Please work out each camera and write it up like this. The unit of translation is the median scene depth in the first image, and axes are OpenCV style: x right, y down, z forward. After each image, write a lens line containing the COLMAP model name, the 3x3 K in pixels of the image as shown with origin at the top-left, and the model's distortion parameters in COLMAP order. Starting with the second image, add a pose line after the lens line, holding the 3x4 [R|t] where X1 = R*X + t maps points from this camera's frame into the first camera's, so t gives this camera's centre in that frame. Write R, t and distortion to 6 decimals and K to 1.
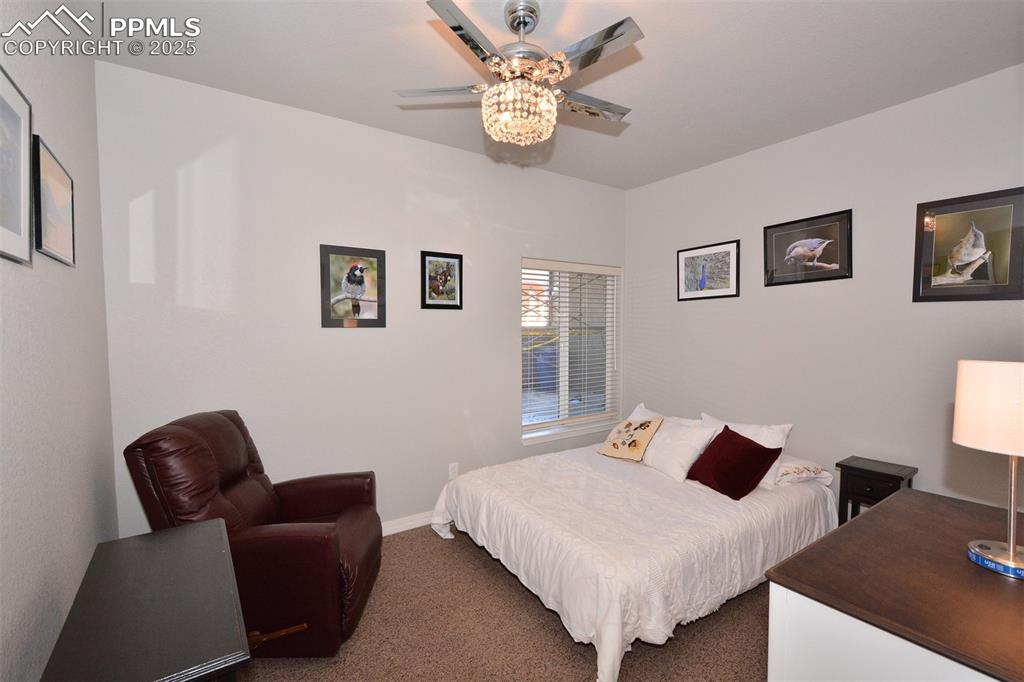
lens RADIAL K [[449.2, 0, 506.0], [0, 449.2, 340.8], [0, 0, 1]] dist [0.001420, -0.002962]
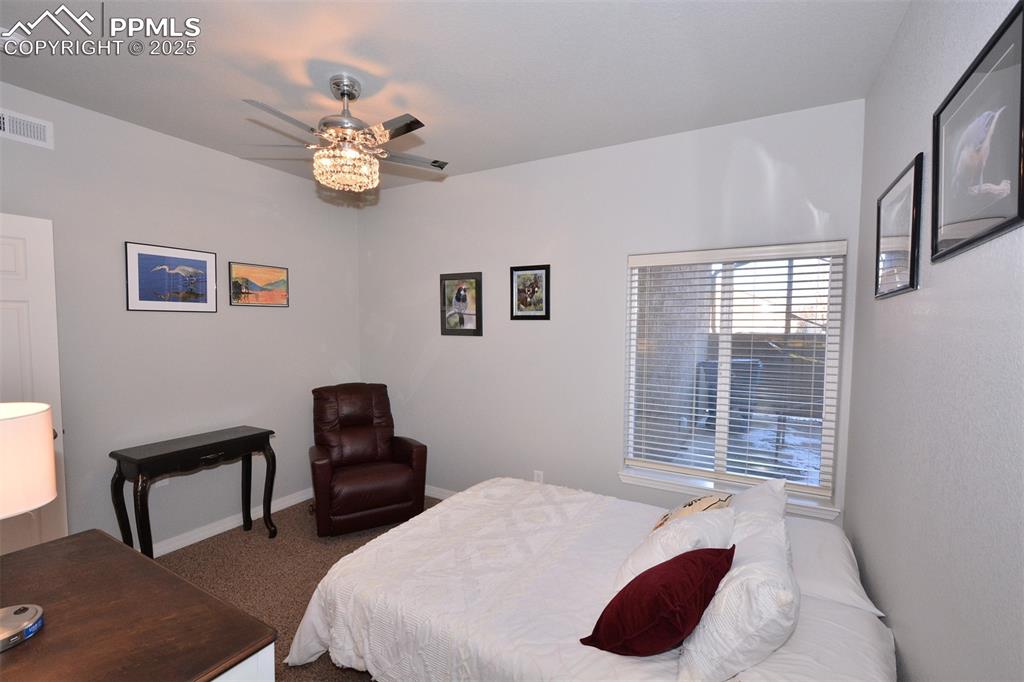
lens RADIAL K [[449.2, 0, 510.3], [0, 449.2, 343.8], [0, 0, 1]] dist [0.001420, -0.002962]
pose [[0.446354, 0.046820, -0.893631, 0.837806], [-0.035782, 0.998765, 0.034456, -0.053867], [0.894141, 0.016596, 0.447478, 0.538107]]
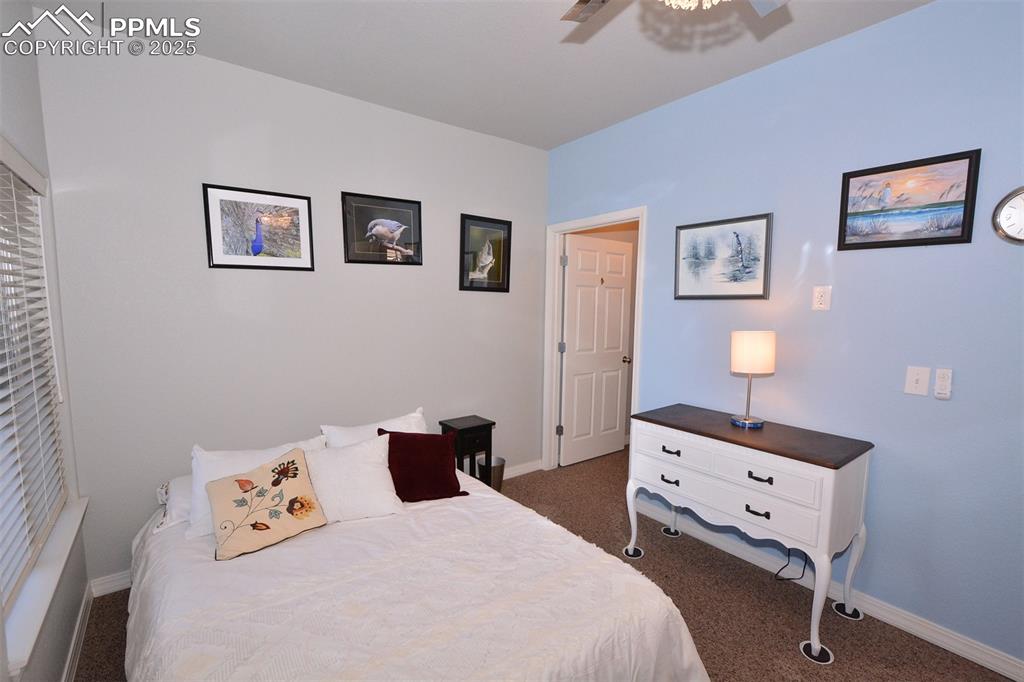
lens RADIAL K [[449.2, 0, 511.0], [0, 449.2, 344.5], [0, 0, 1]] dist [0.001420, -0.002962]
pose [[-0.058363, -0.093250, 0.993931, -0.346201], [0.017221, 0.995386, 0.094398, -0.043598], [-0.998147, 0.022625, -0.056488, 0.803608]]
